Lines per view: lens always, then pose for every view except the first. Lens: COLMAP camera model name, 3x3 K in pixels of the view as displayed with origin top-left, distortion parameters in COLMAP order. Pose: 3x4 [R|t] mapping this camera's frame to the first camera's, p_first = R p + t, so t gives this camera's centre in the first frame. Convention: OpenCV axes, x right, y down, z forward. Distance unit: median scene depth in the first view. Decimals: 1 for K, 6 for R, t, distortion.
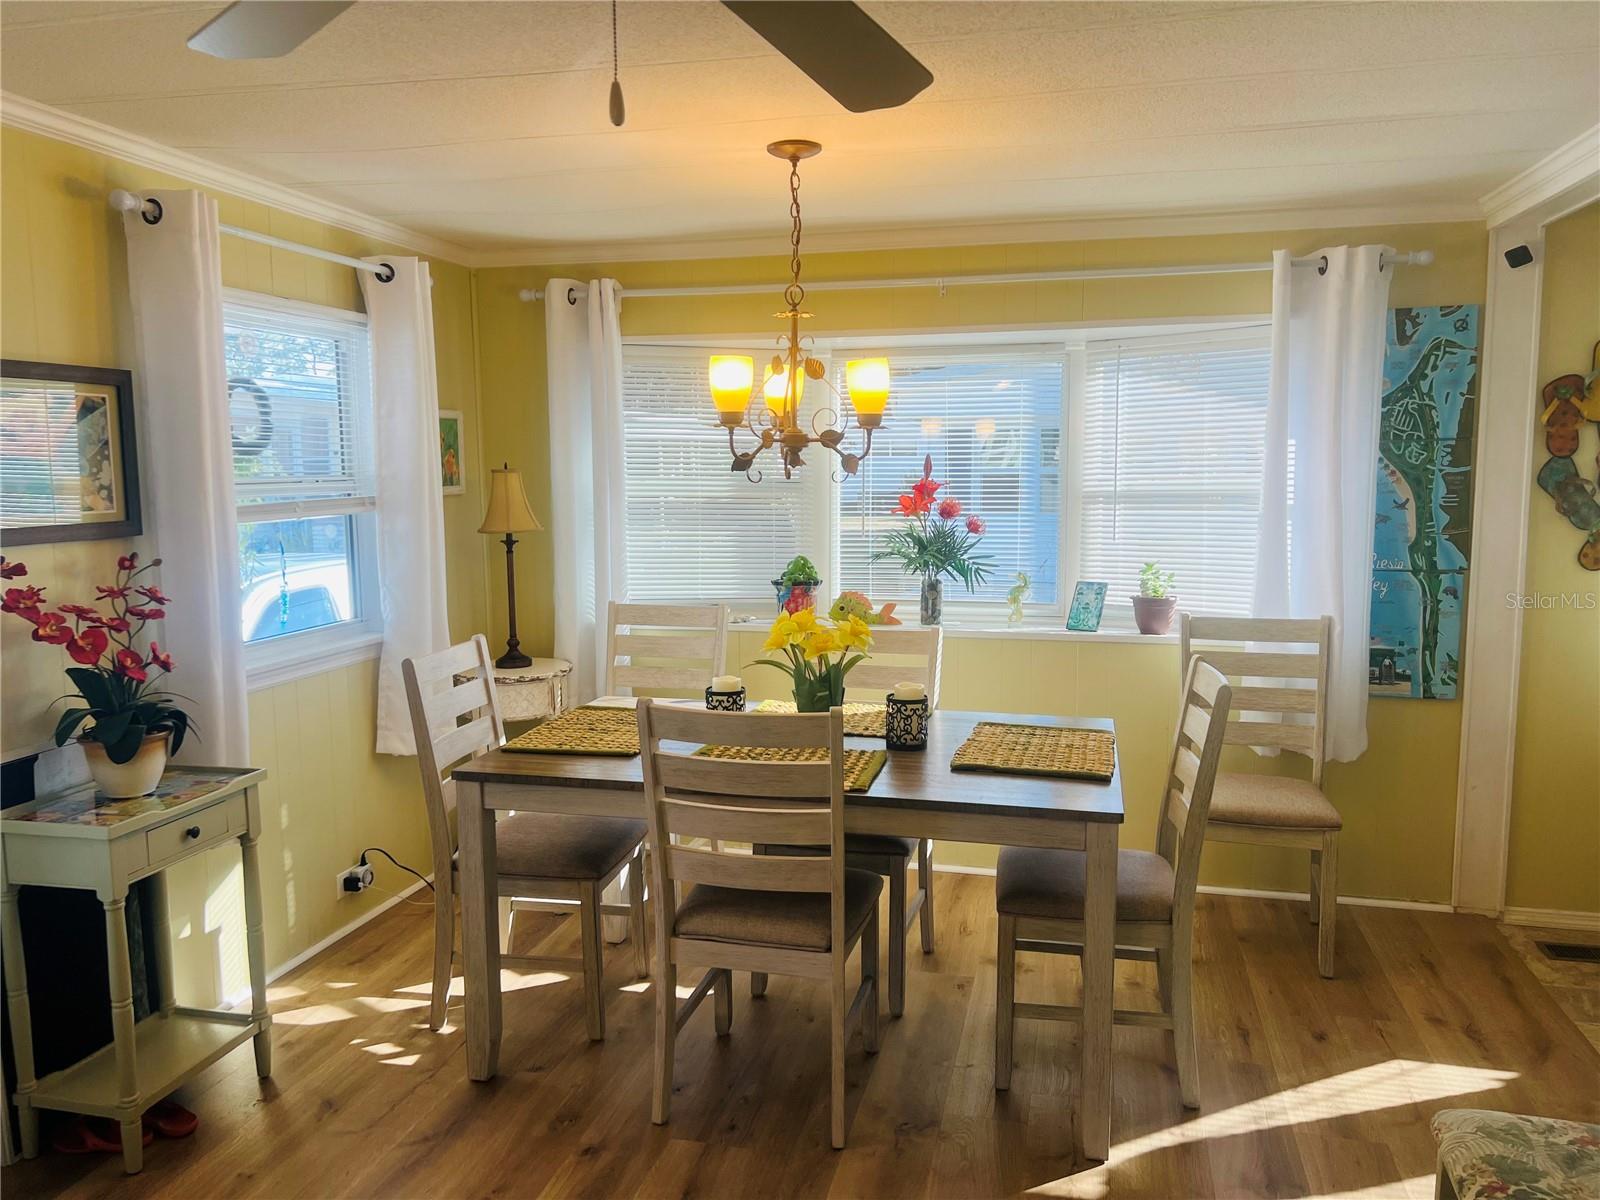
lens RADIAL K [[1217.2, 0, 800.0], [0, 1217.2, 600.0], [0, 0, 1]] dist [0.111499, -0.130885]
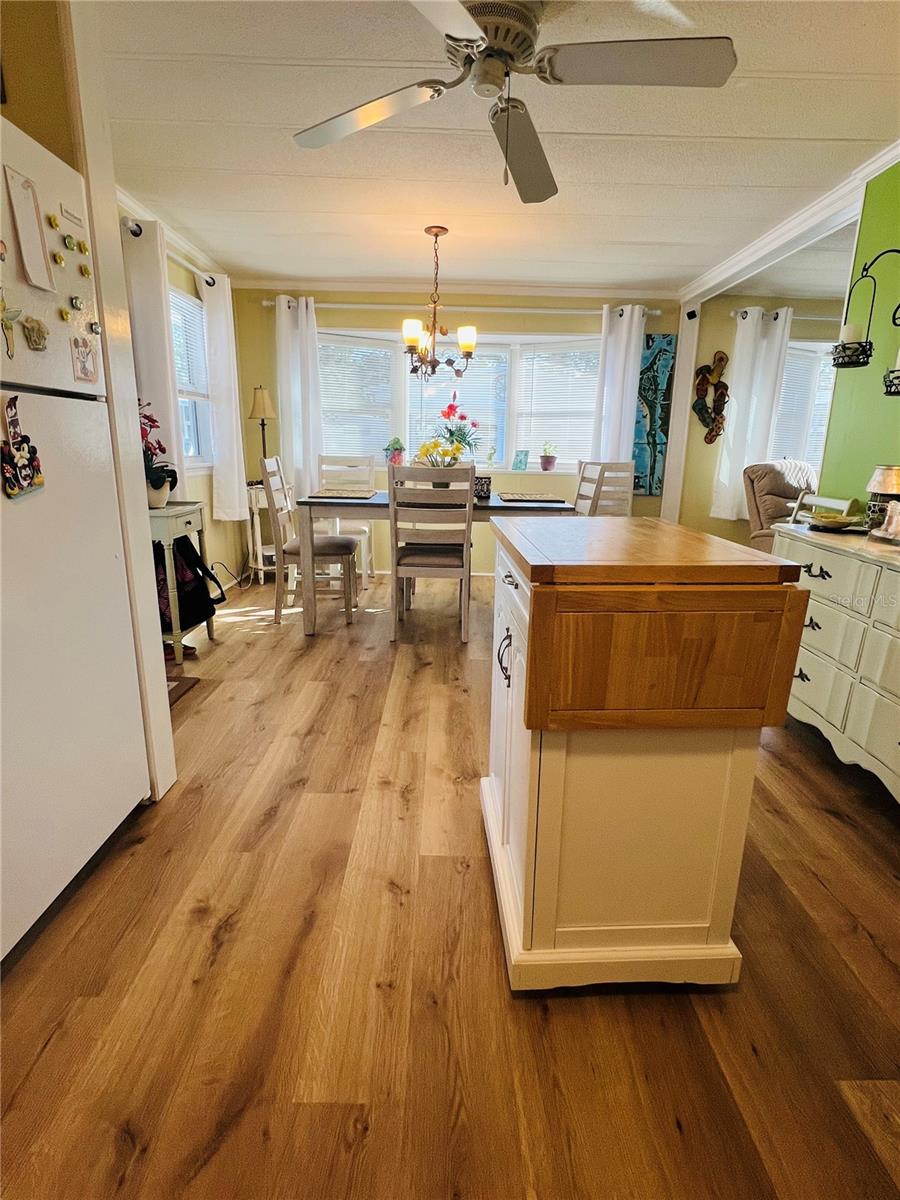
lens RADIAL K [[620.8, 0, 450.0], [0, 620.8, 600.0], [0, 0, 1]] dist [0.000471, 0.000384]
pose [[0.969016, -0.034846, 0.244527, -0.221529], [0.003807, 0.991988, 0.126278, 0.133451], [-0.246968, -0.121434, 0.961385, -0.161214]]
